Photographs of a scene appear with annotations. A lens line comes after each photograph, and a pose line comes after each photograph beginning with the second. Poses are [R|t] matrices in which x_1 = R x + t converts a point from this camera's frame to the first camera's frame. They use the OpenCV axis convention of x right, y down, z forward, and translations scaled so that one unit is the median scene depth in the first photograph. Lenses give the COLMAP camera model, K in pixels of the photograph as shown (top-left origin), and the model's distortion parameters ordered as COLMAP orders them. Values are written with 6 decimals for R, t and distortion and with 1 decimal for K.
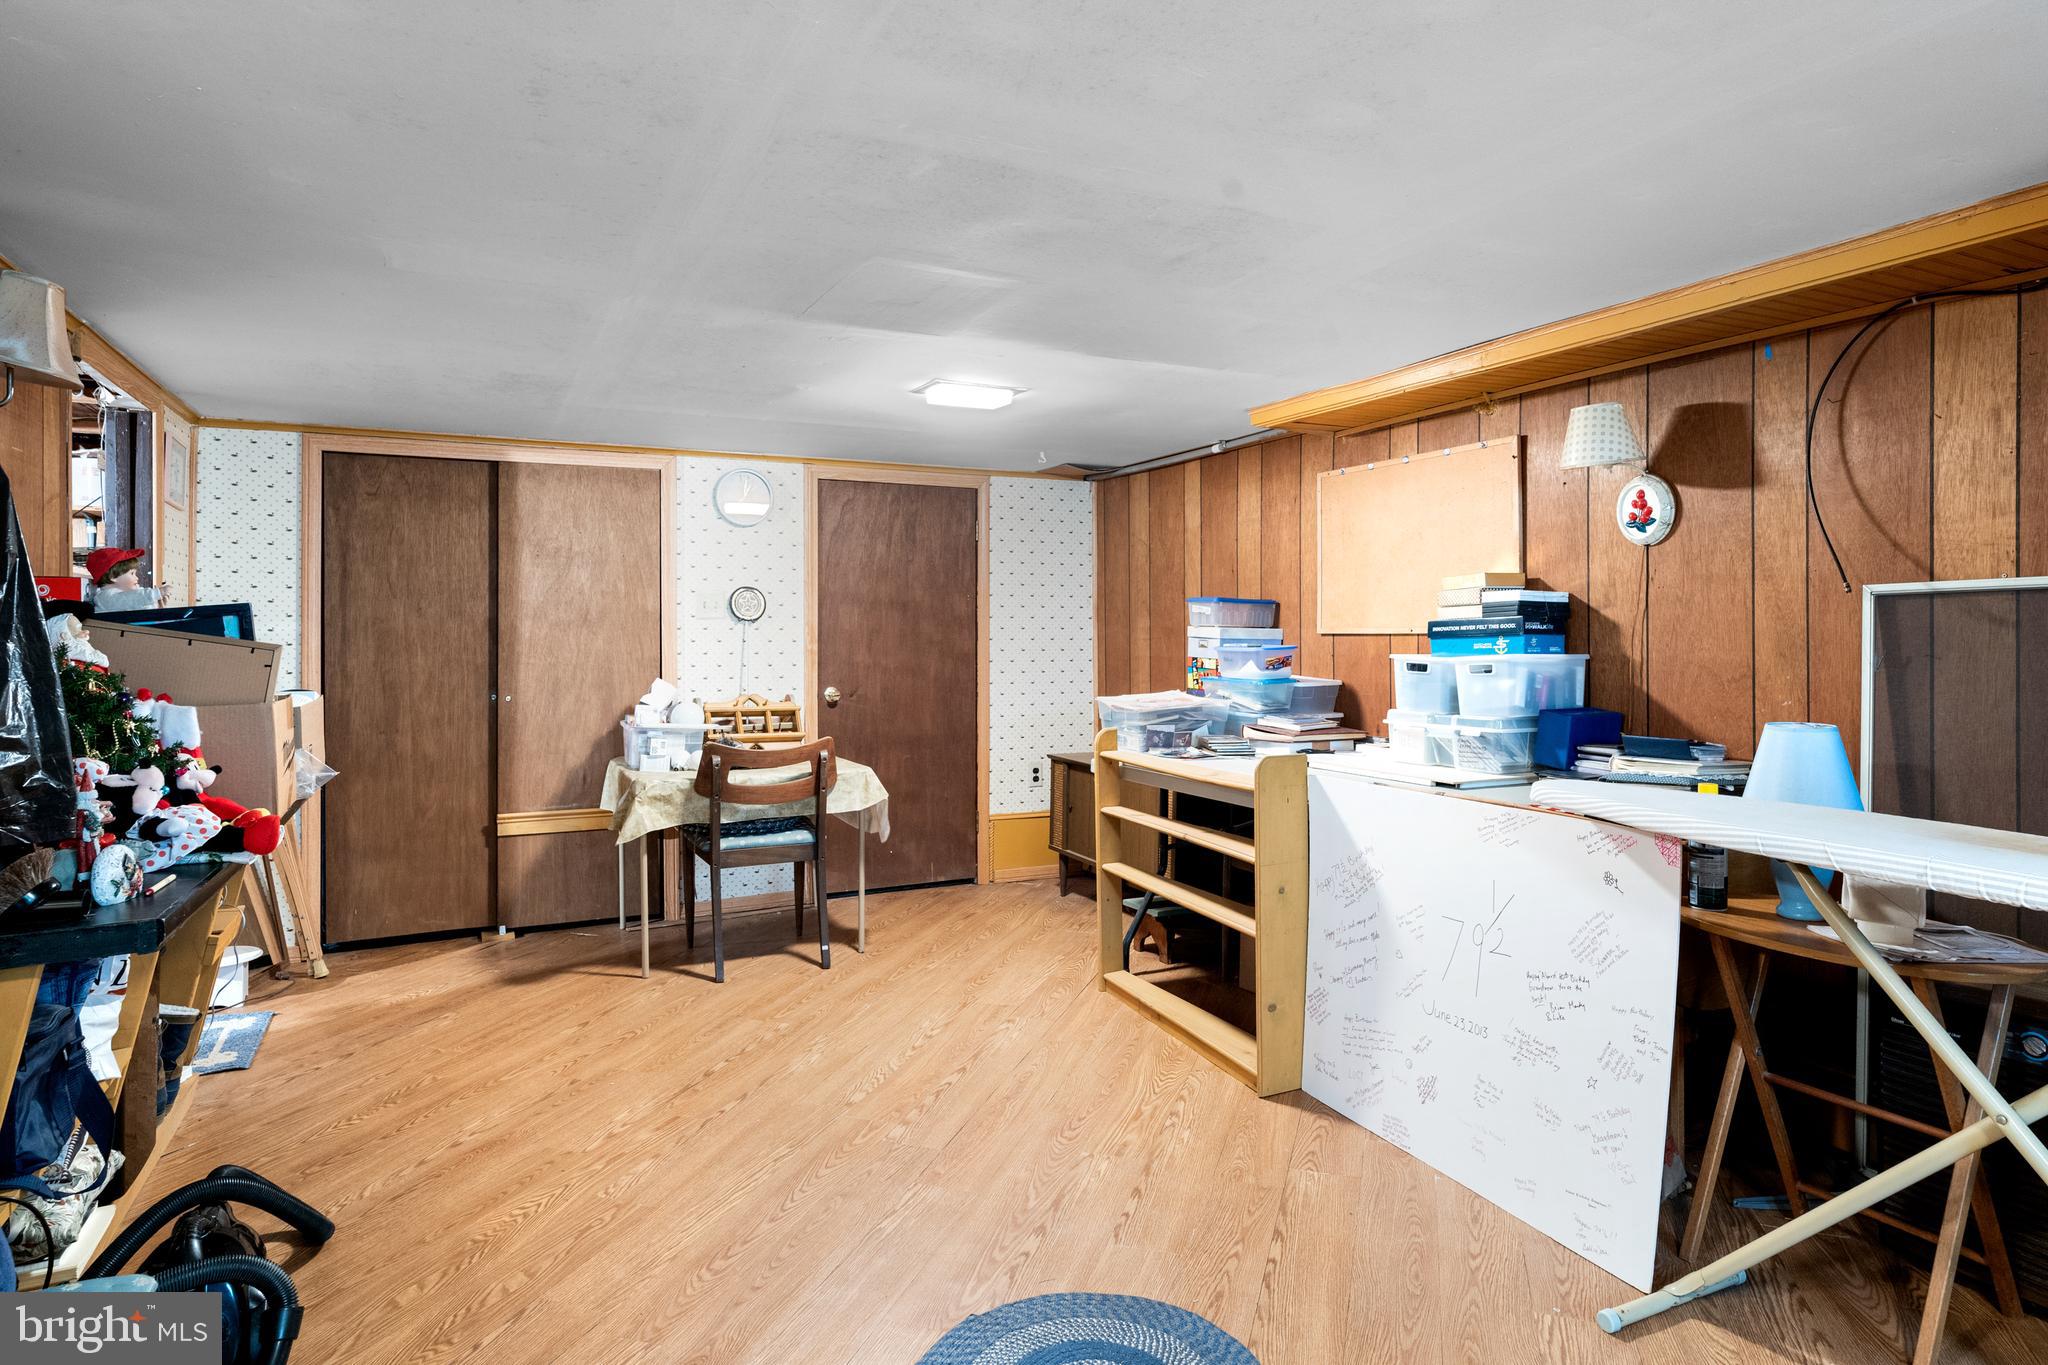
lens RADIAL K [[1162.4, 0, 1017.3], [0, 1162.4, 633.5], [0, 0, 1]] dist [-0.004965, -0.001138]
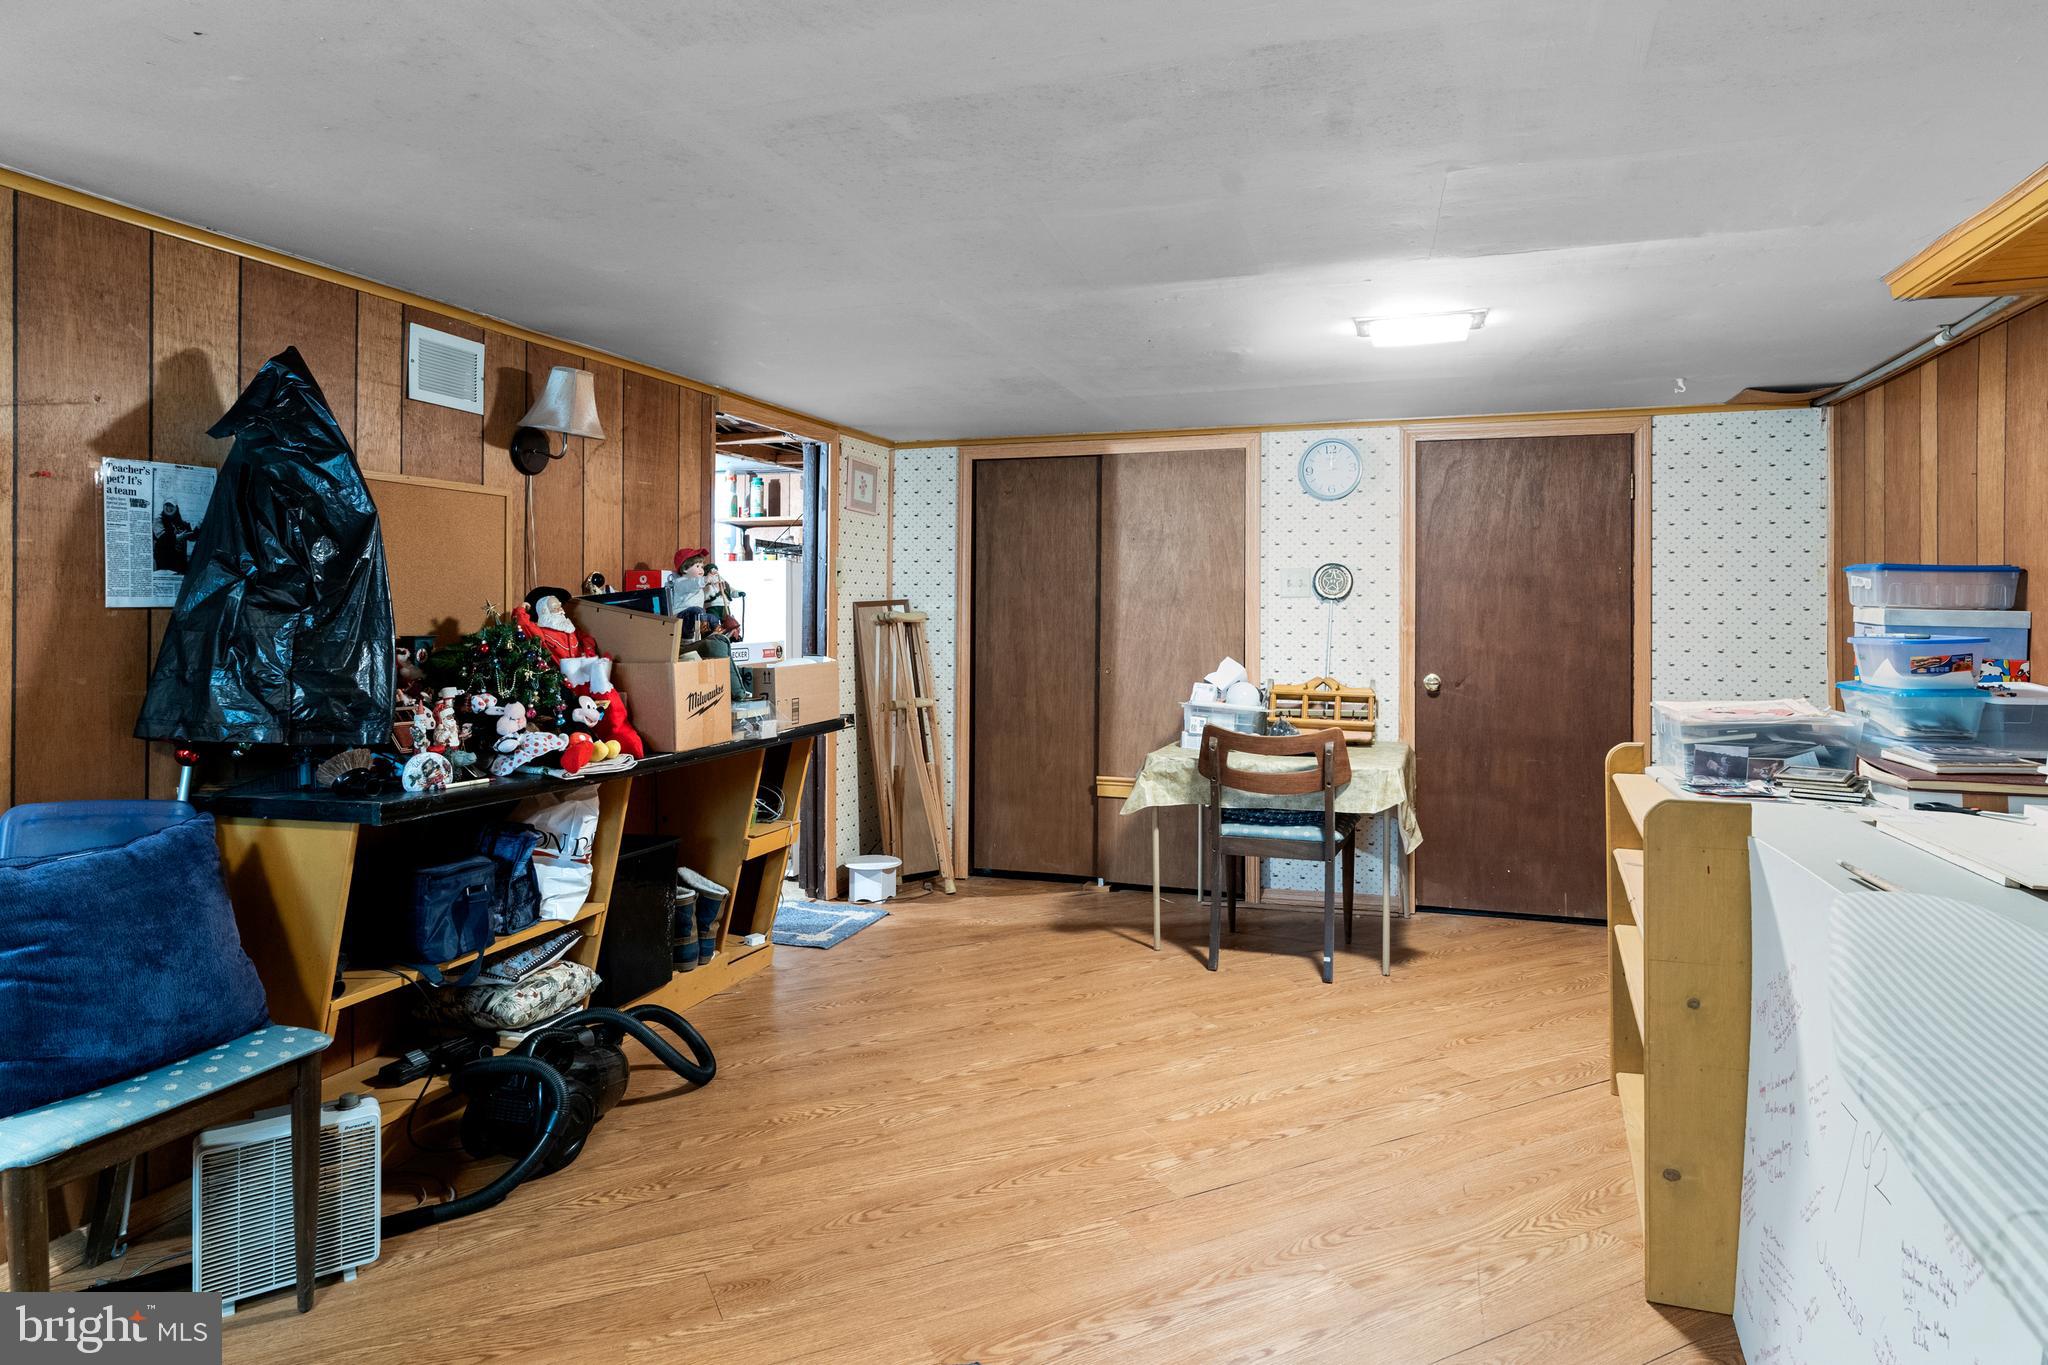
lens RADIAL K [[1162.4, 0, 1004.2], [0, 1162.4, 602.5], [0, 0, 1]] dist [-0.004965, -0.001138]
pose [[0.705365, 0.000467, -0.708845, 0.318878], [-0.005975, 0.999968, -0.005286, -0.002495], [0.708819, 0.007964, 0.705345, 0.189113]]
